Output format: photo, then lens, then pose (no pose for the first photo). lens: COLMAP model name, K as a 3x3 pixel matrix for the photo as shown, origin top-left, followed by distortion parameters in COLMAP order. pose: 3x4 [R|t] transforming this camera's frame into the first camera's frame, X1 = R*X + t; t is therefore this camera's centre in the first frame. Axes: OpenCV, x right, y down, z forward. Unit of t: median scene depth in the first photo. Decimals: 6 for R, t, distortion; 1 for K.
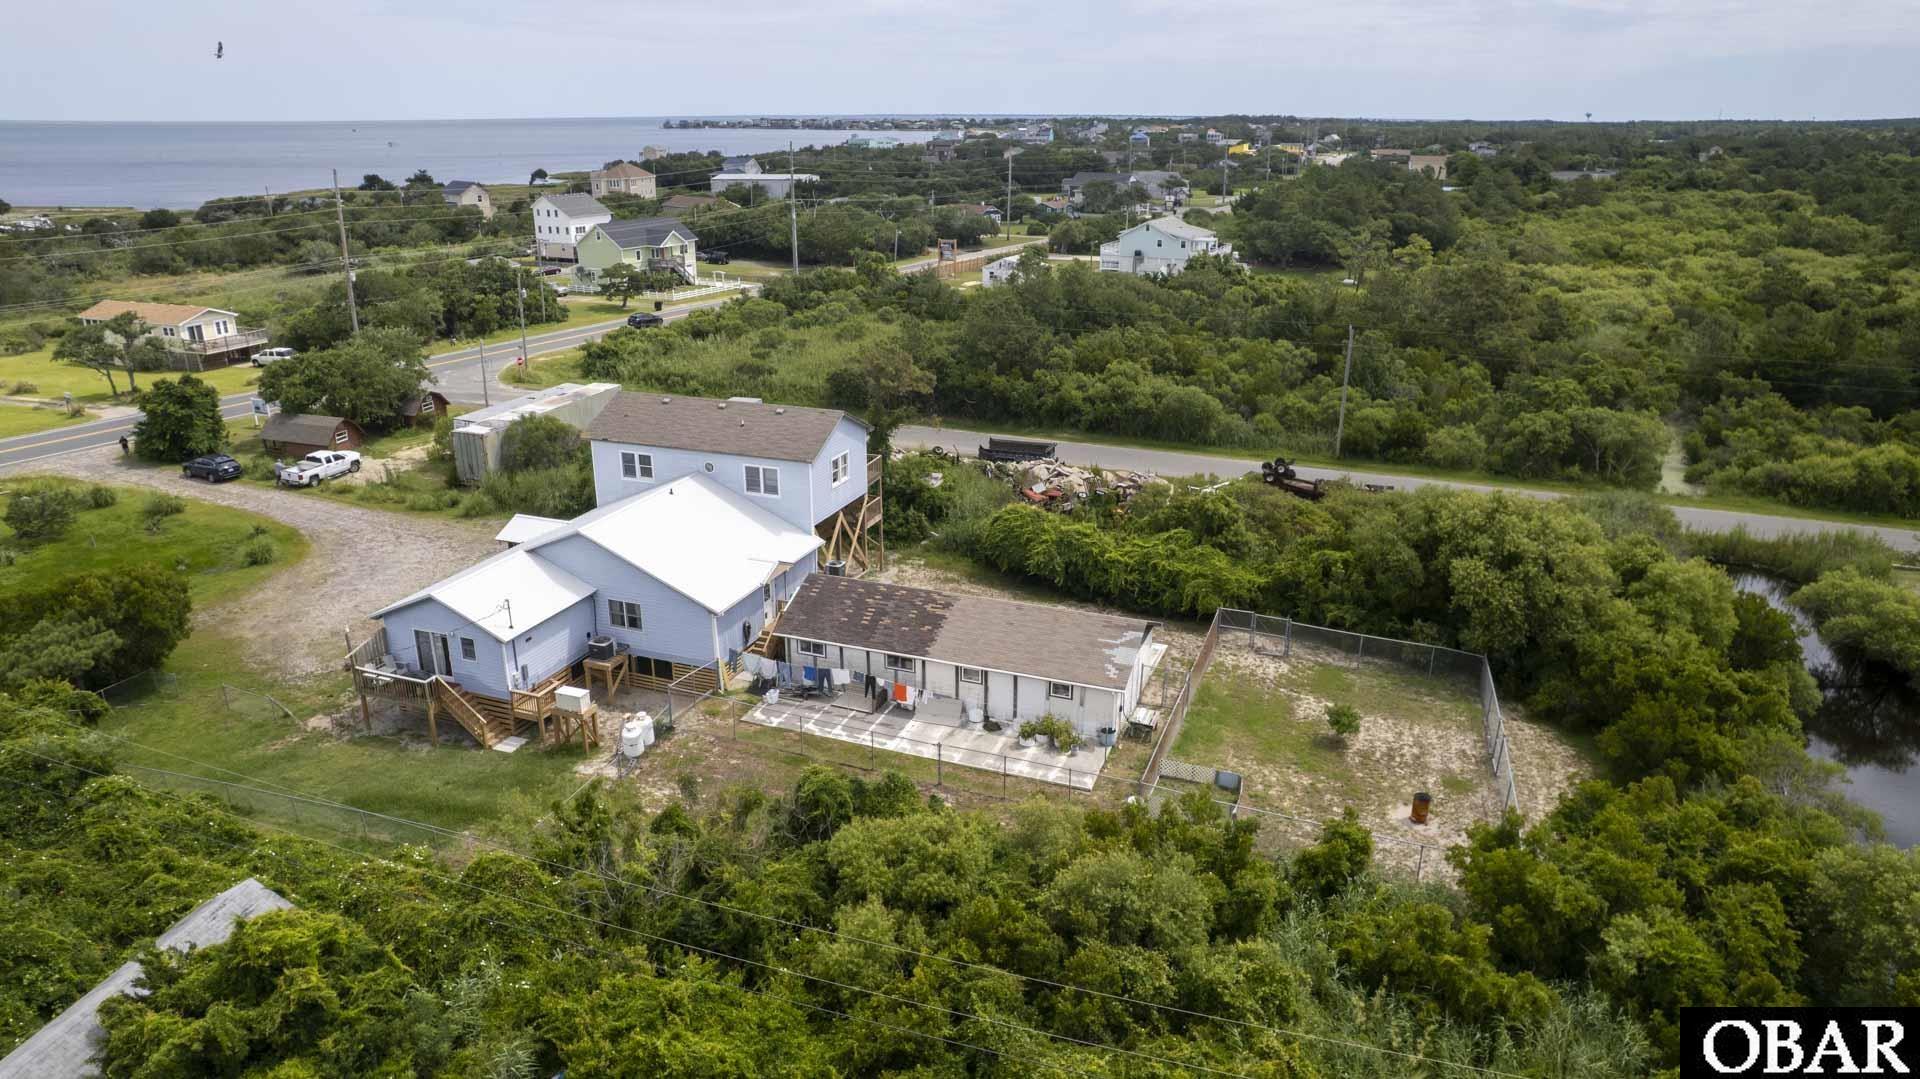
lens RADIAL K [[1235.2, 0, 960.0], [0, 1235.2, 539.5], [0, 0, 1]] dist [-0.083242, 0.077603]
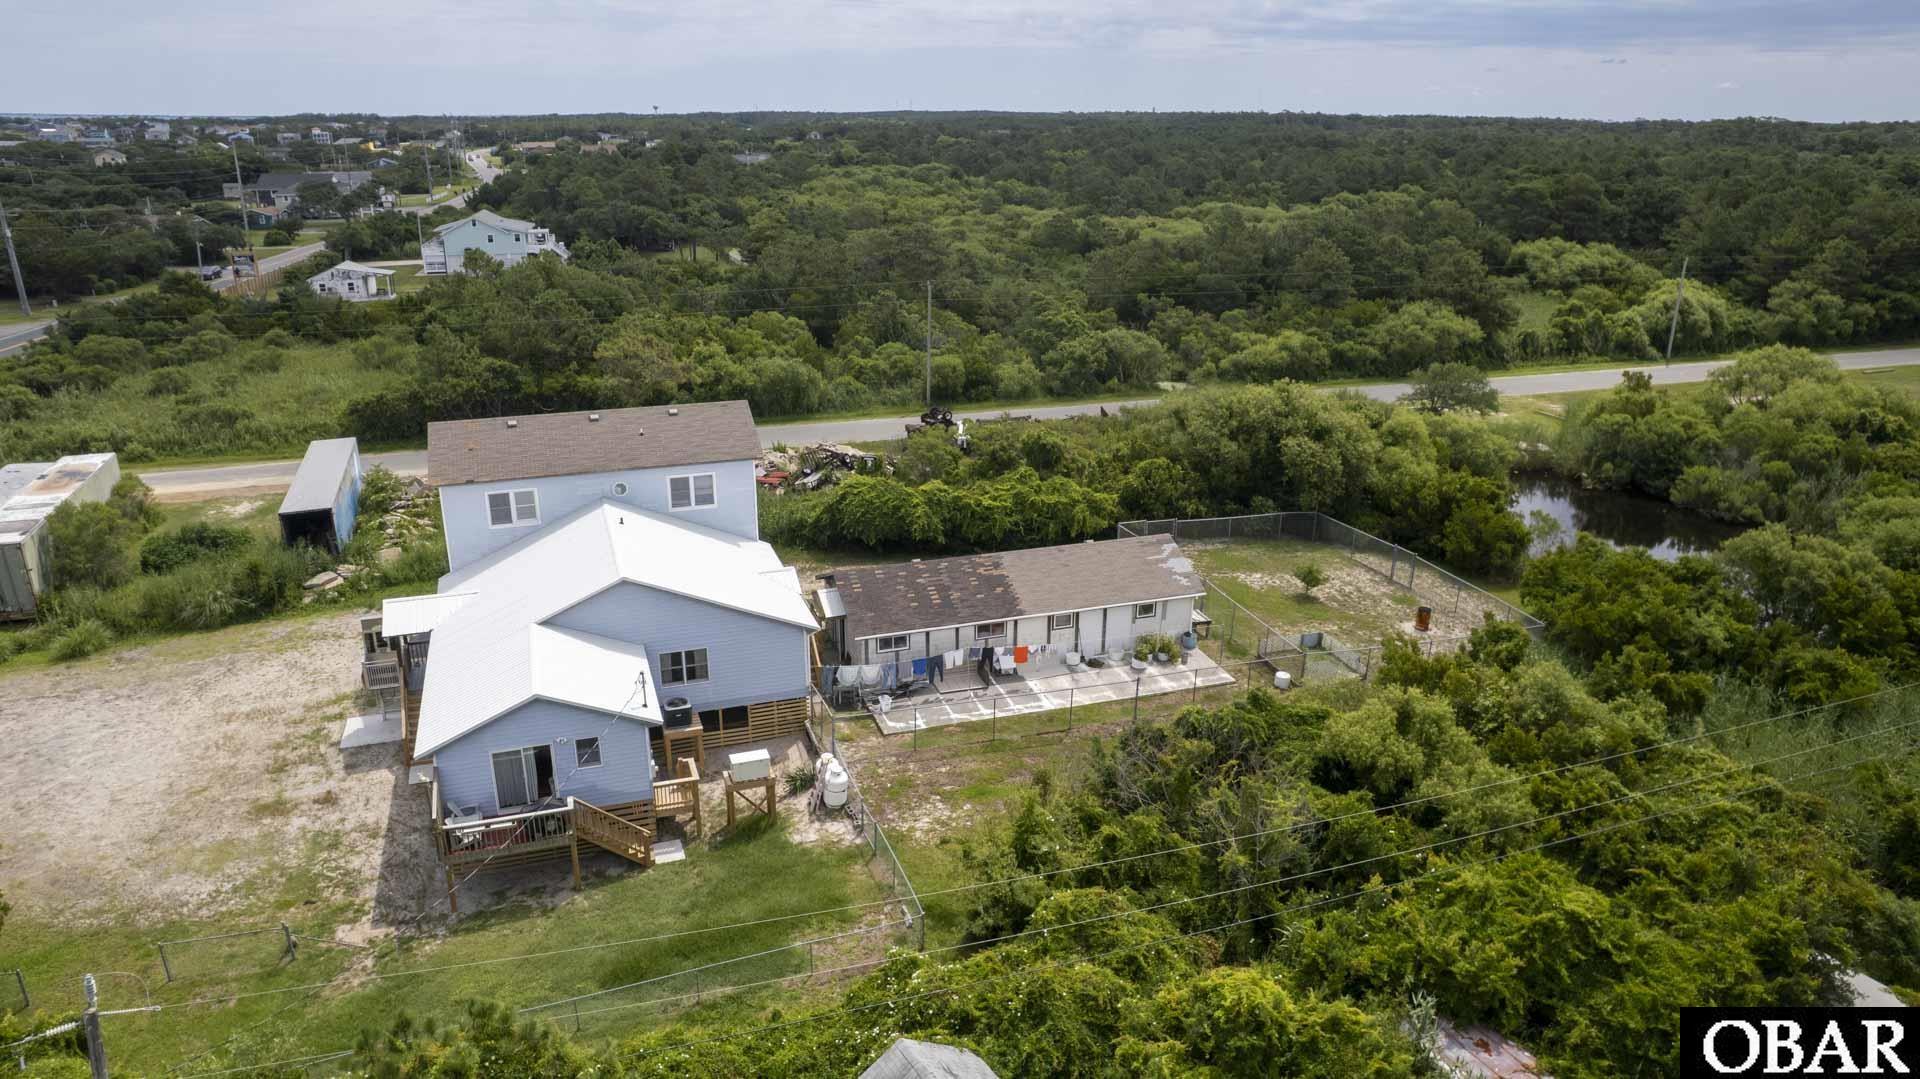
lens RADIAL K [[1235.2, 0, 960.0], [0, 1235.2, 539.5], [0, 0, 1]] dist [-0.083242, 0.077603]
pose [[0.766593, -0.208244, 0.607428, -0.532786], [0.206482, 0.975656, 0.073896, -0.038625], [-0.608029, 0.068775, 0.790930, 0.199166]]
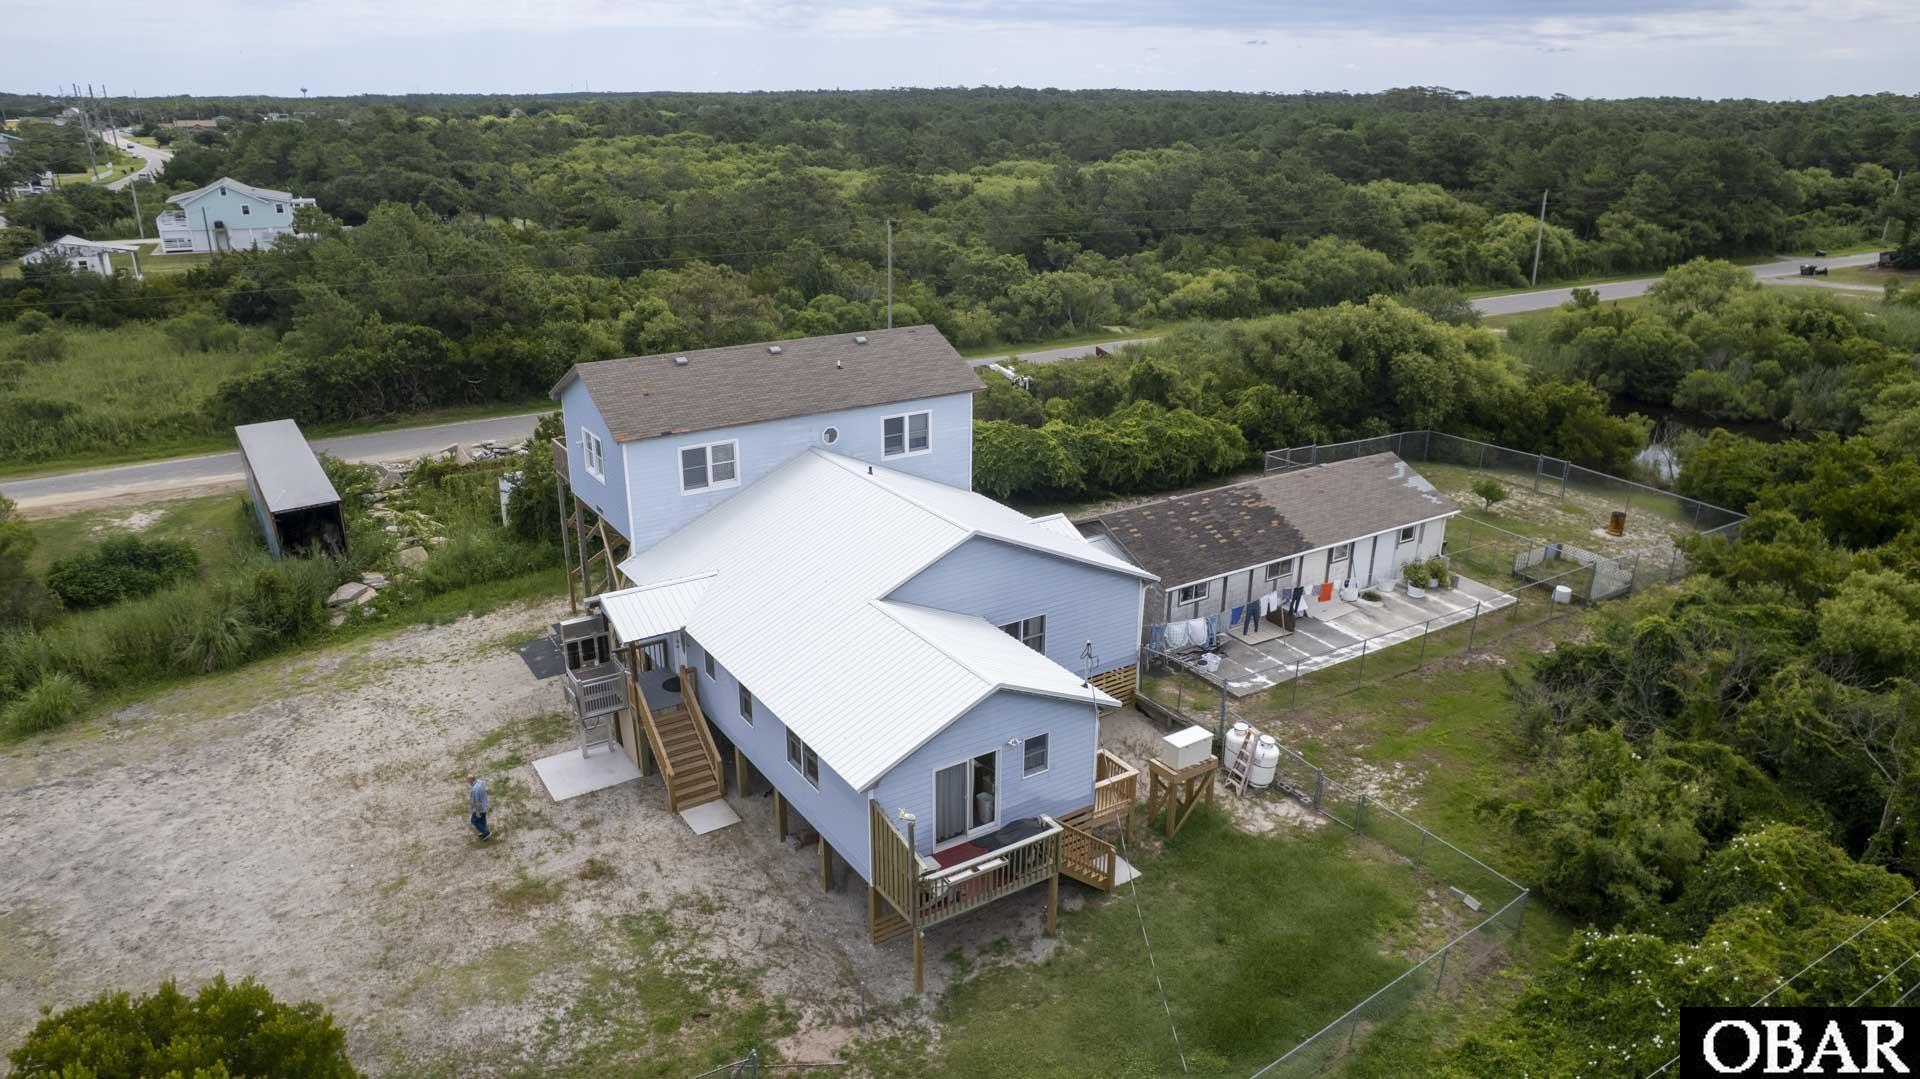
lens RADIAL K [[1235.2, 0, 960.0], [0, 1235.2, 539.5], [0, 0, 1]] dist [-0.083242, 0.077603]
pose [[0.588907, -0.274100, 0.760301, -0.675580], [0.261431, 0.954763, 0.141710, -0.079947], [-0.764750, 0.115312, 0.633925, 0.522006]]
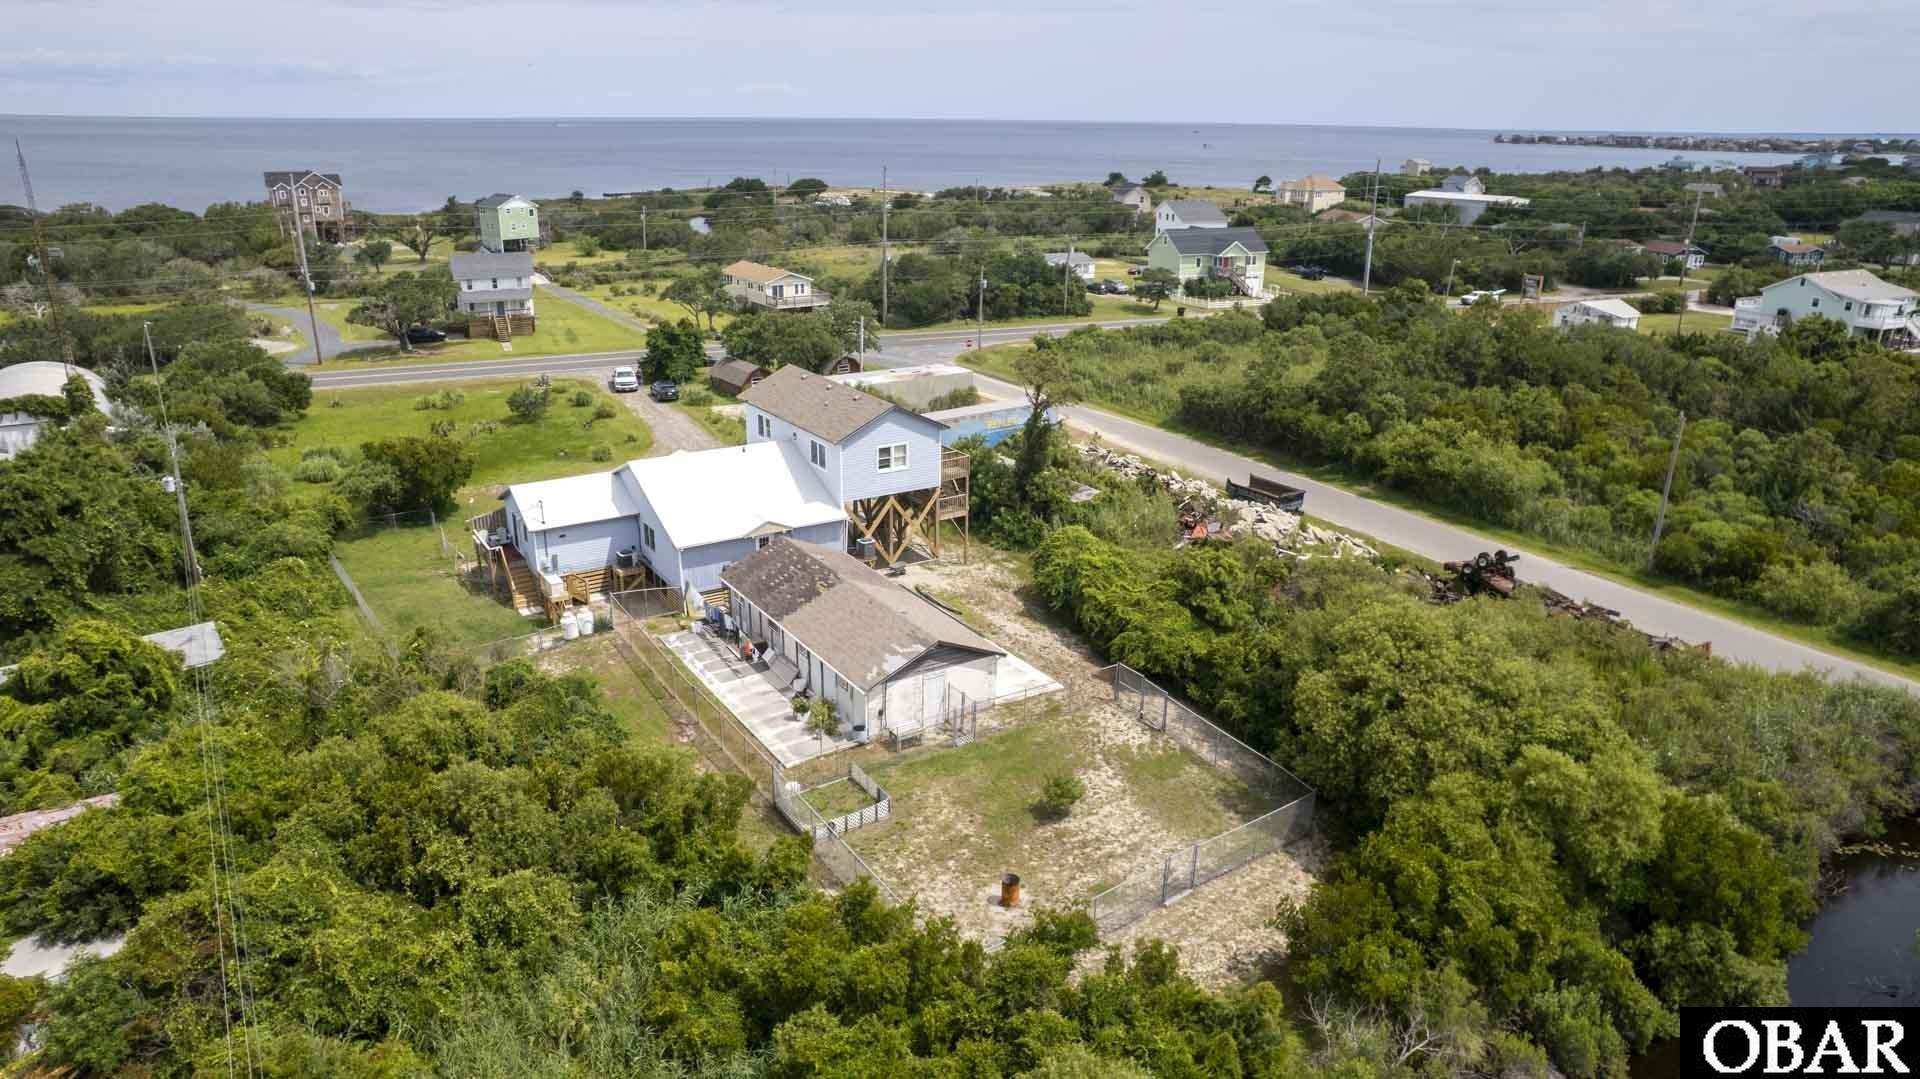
lens RADIAL K [[1235.2, 0, 960.0], [0, 1235.2, 539.5], [0, 0, 1]] dist [-0.083242, 0.077603]
pose [[0.801830, 0.201440, -0.562575, 0.581531], [-0.205025, 0.977058, 0.057634, -0.061564], [0.561279, 0.069129, 0.824735, 0.138685]]
